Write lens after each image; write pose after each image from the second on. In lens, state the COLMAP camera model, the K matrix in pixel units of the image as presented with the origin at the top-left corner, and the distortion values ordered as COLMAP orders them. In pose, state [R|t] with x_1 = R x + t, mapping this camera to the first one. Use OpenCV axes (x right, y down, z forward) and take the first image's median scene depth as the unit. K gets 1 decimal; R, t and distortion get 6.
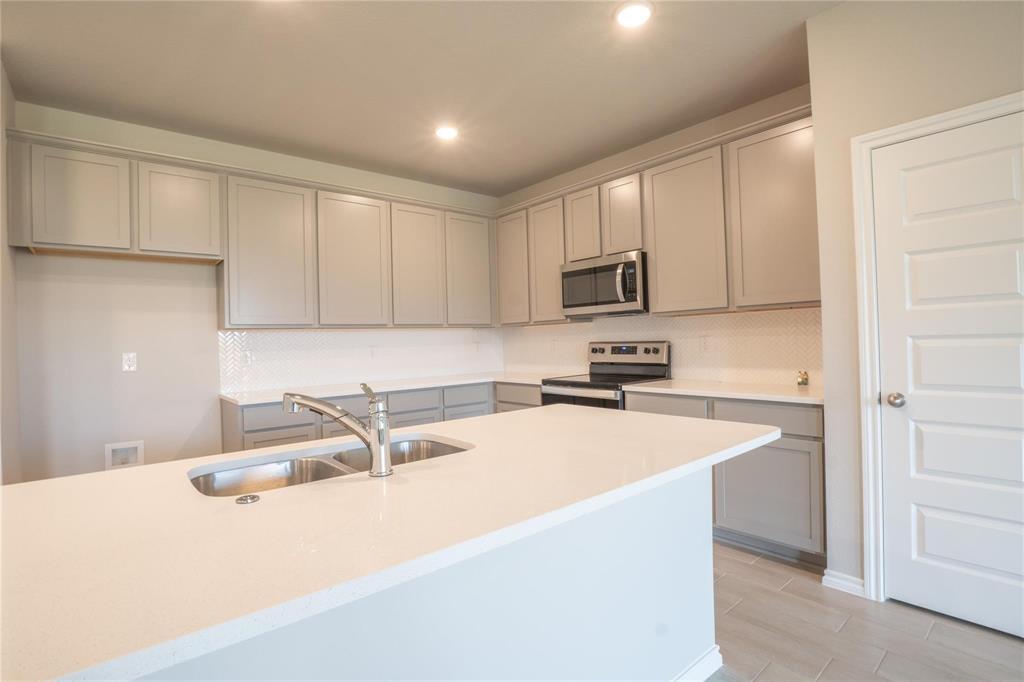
lens RADIAL K [[506.9, 0, 516.9], [0, 506.9, 339.8], [0, 0, 1]] dist [-0.019653, 0.002853]
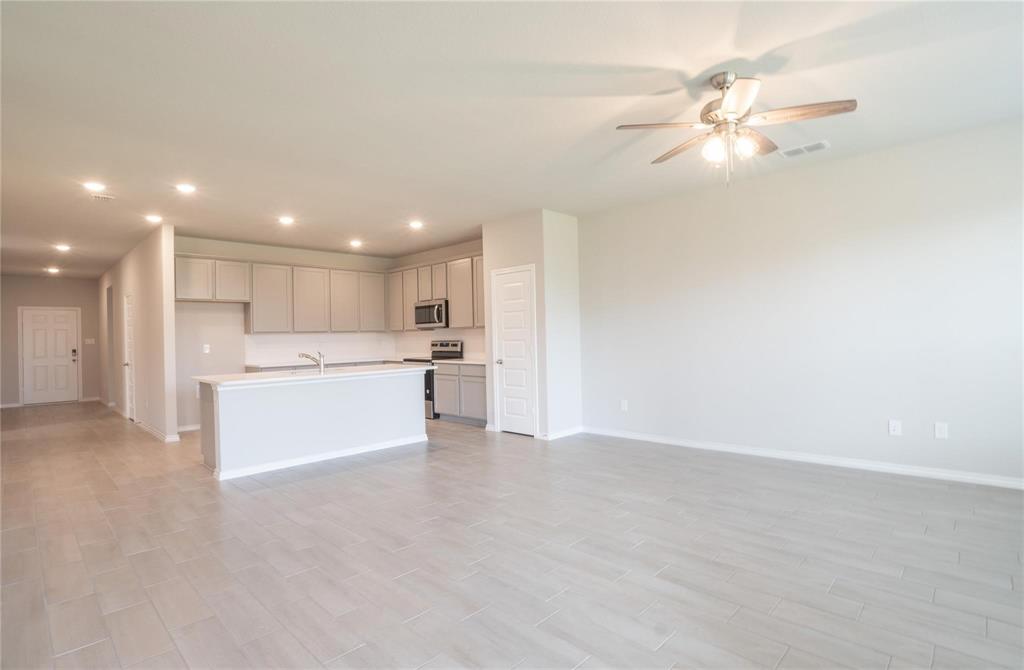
lens RADIAL K [[518.3, 0, 512.2], [0, 518.3, 330.7], [0, 0, 1]] dist [-0.016876, -0.000221]
pose [[0.997230, 0.007003, 0.074052, 0.346810], [-0.006235, 0.999924, -0.010600, -0.017529], [-0.074121, 0.010109, 0.997198, -1.177171]]
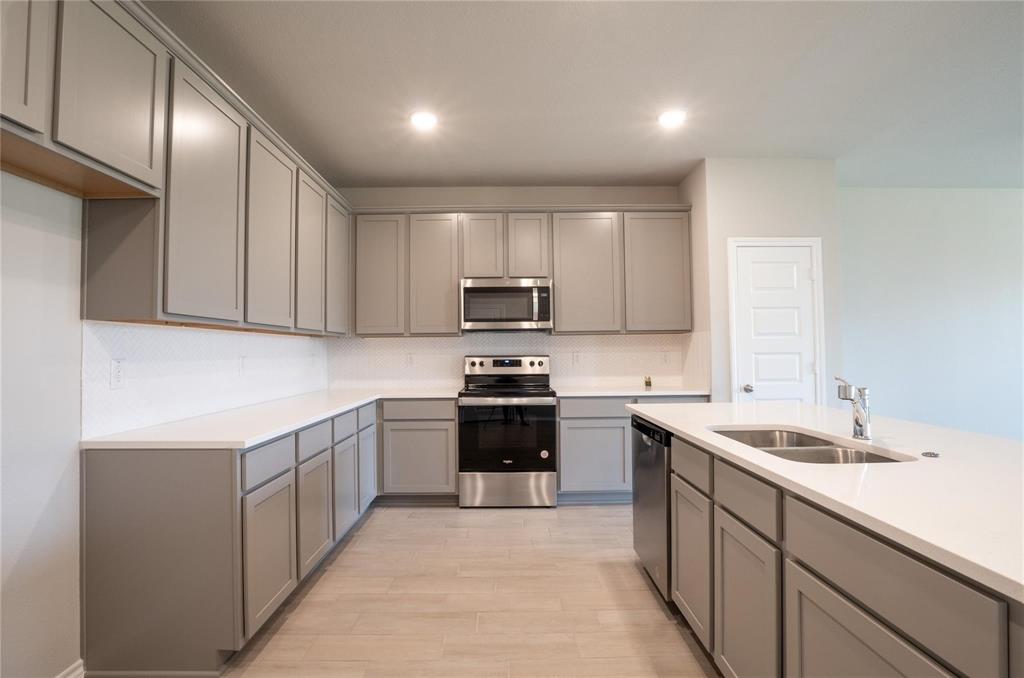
lens RADIAL K [[506.9, 0, 516.0], [0, 506.9, 336.4], [0, 0, 1]] dist [-0.019653, 0.002853]
pose [[0.626981, 0.043976, 0.777793, -0.681327], [-0.009184, 0.998753, -0.049066, 0.017044], [-0.778981, 0.023620, 0.626603, 0.297851]]
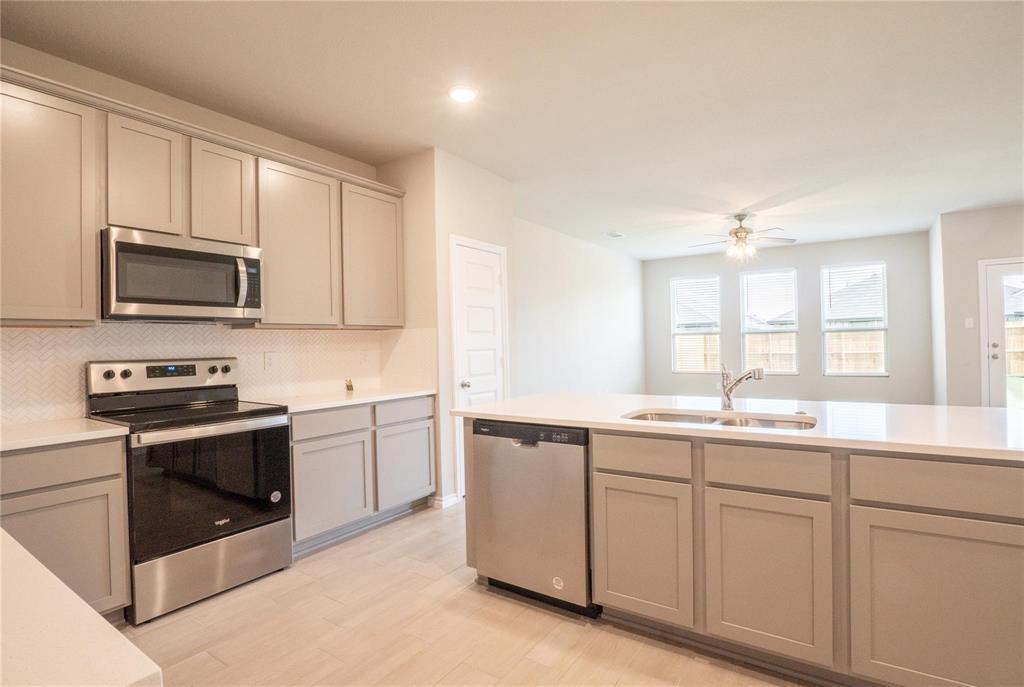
lens RADIAL K [[506.9, 0, 518.5], [0, 506.9, 338.0], [0, 0, 1]] dist [-0.019653, 0.002853]
pose [[-0.272868, 0.045178, 0.960990, -0.631170], [0.027937, 0.998848, -0.039025, 0.016194], [-0.961646, 0.016199, -0.273816, 0.762231]]
